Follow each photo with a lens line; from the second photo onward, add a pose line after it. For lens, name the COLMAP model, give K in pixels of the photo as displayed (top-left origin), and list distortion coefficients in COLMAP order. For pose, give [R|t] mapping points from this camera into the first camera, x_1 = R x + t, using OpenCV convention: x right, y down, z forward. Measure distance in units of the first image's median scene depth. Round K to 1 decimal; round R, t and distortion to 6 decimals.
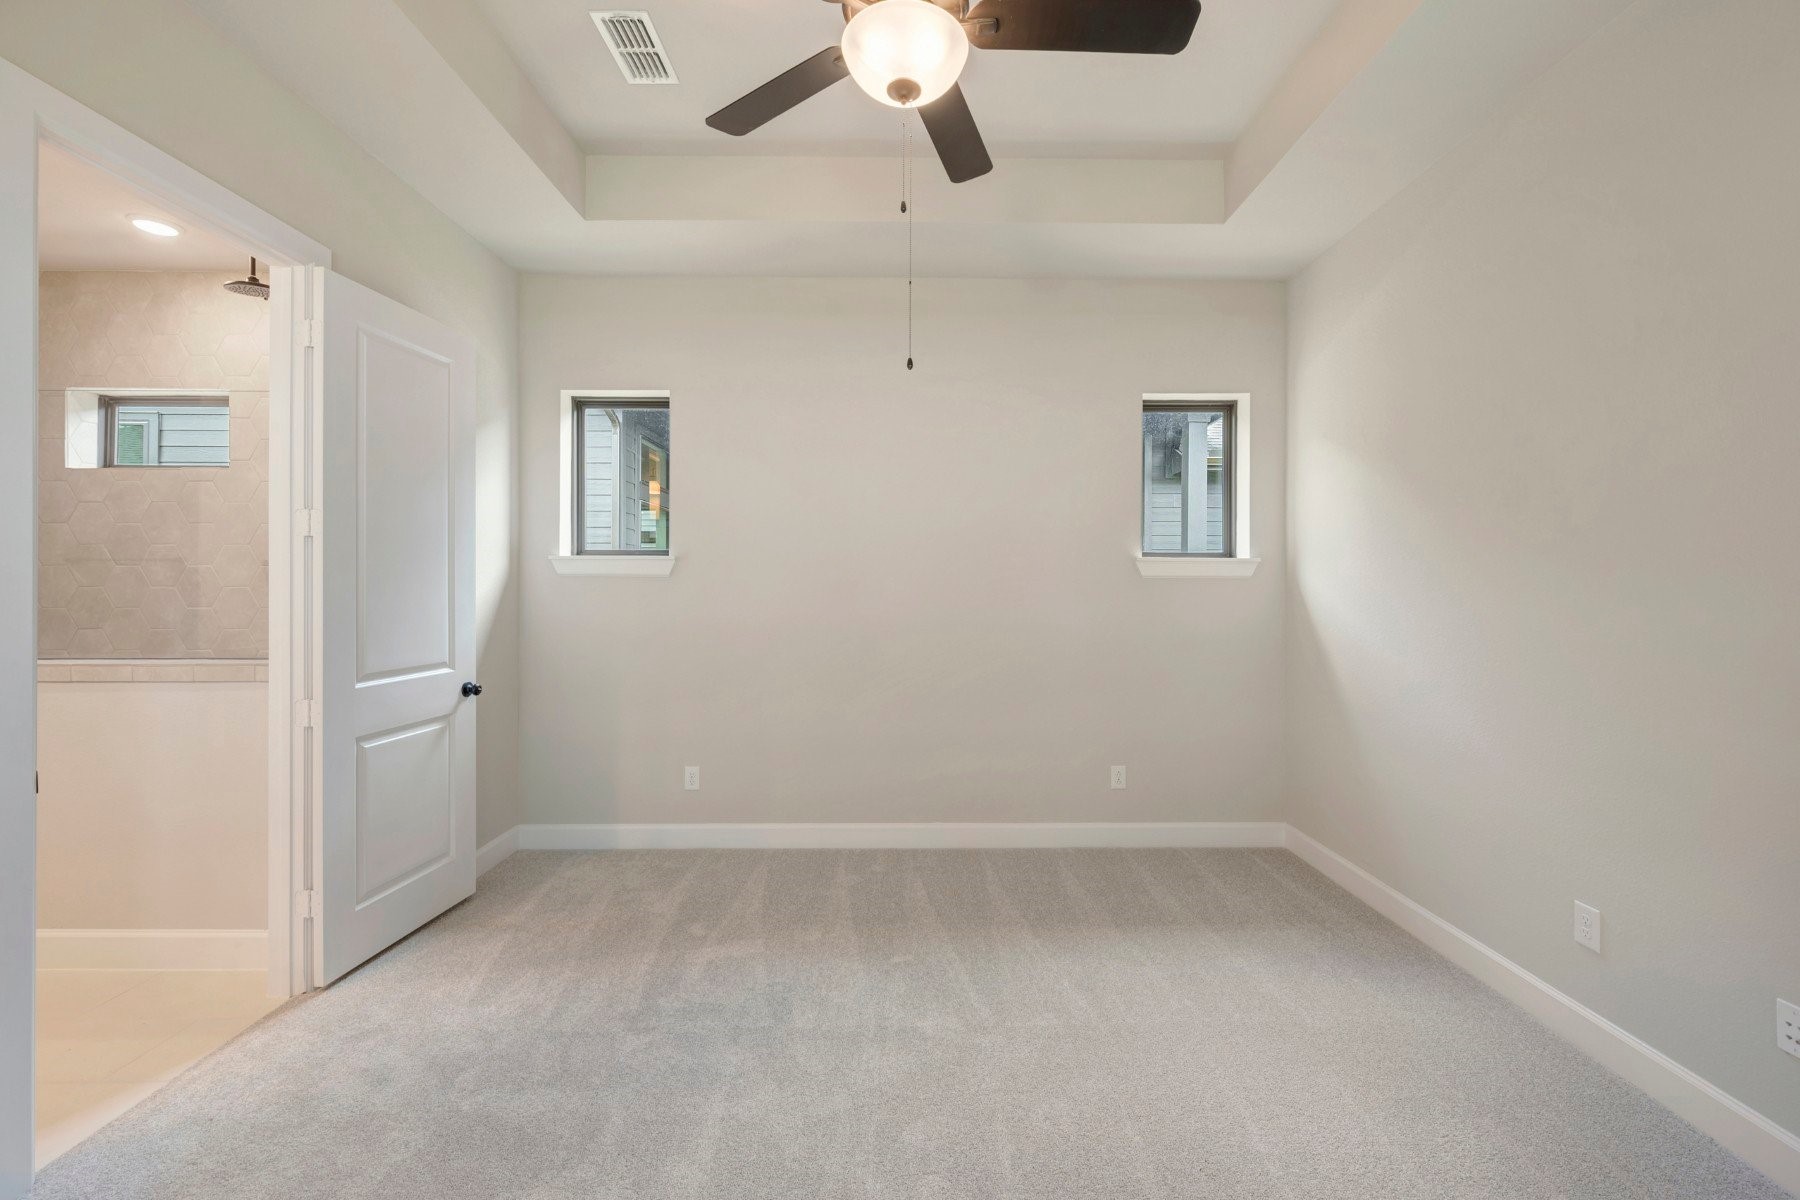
lens RADIAL K [[724.8, 0, 907.7], [0, 724.8, 575.4], [0, 0, 1]] dist [-0.000535, -0.000272]
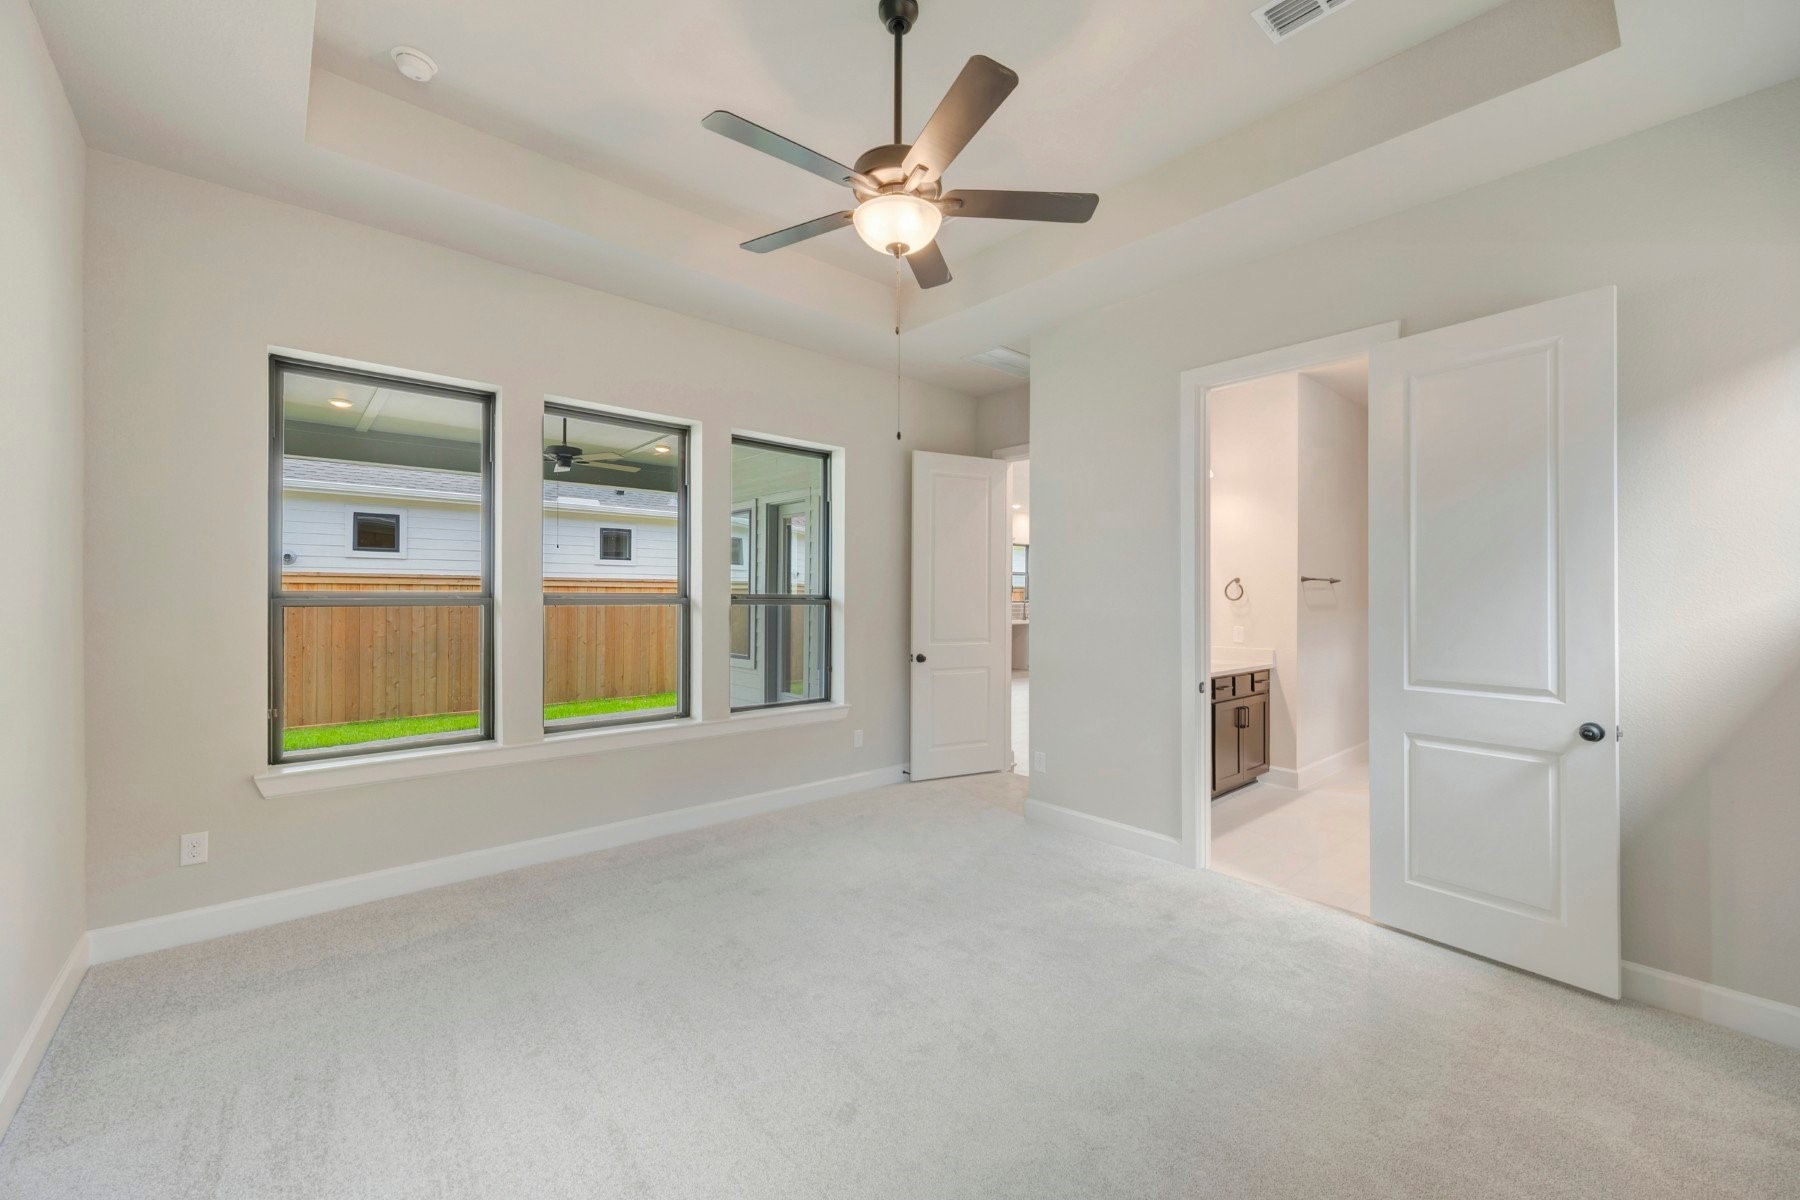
lens RADIAL K [[724.8, 0, 907.7], [0, 724.8, 575.4], [0, 0, 1]] dist [-0.000535, -0.000272]
pose [[-0.753200, -0.023348, -0.657377, 0.513884], [0.002044, 0.999282, -0.037833, 0.013690], [0.657788, -0.029840, -0.752612, 1.155145]]
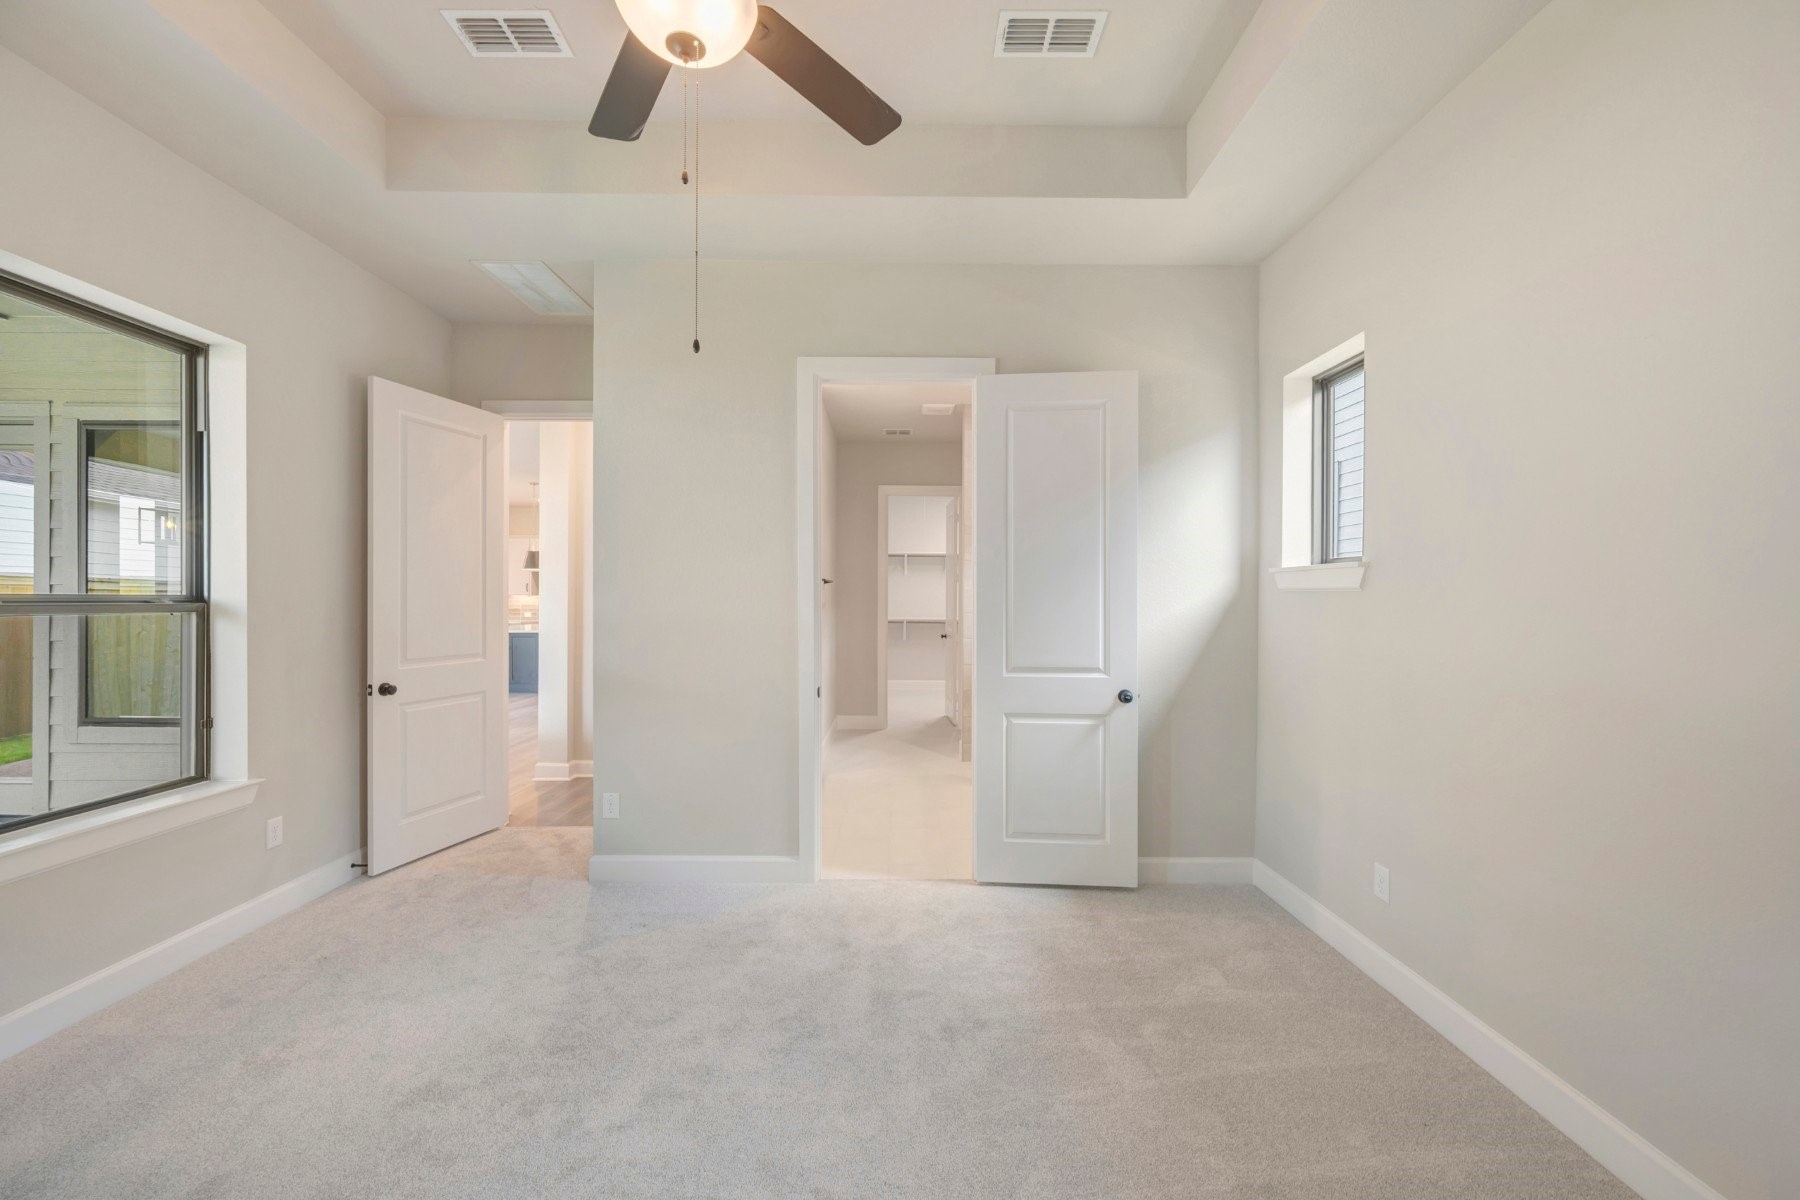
lens RADIAL K [[718.7, 0, 895.9], [0, 718.7, 584.3], [0, 0, 1]] dist [-0.000023, -0.000186]
pose [[-0.004780, -0.018784, -0.999812, 0.496946], [0.008579, 0.999786, -0.018824, 0.006839], [0.999952, -0.008667, -0.004618, 0.688310]]
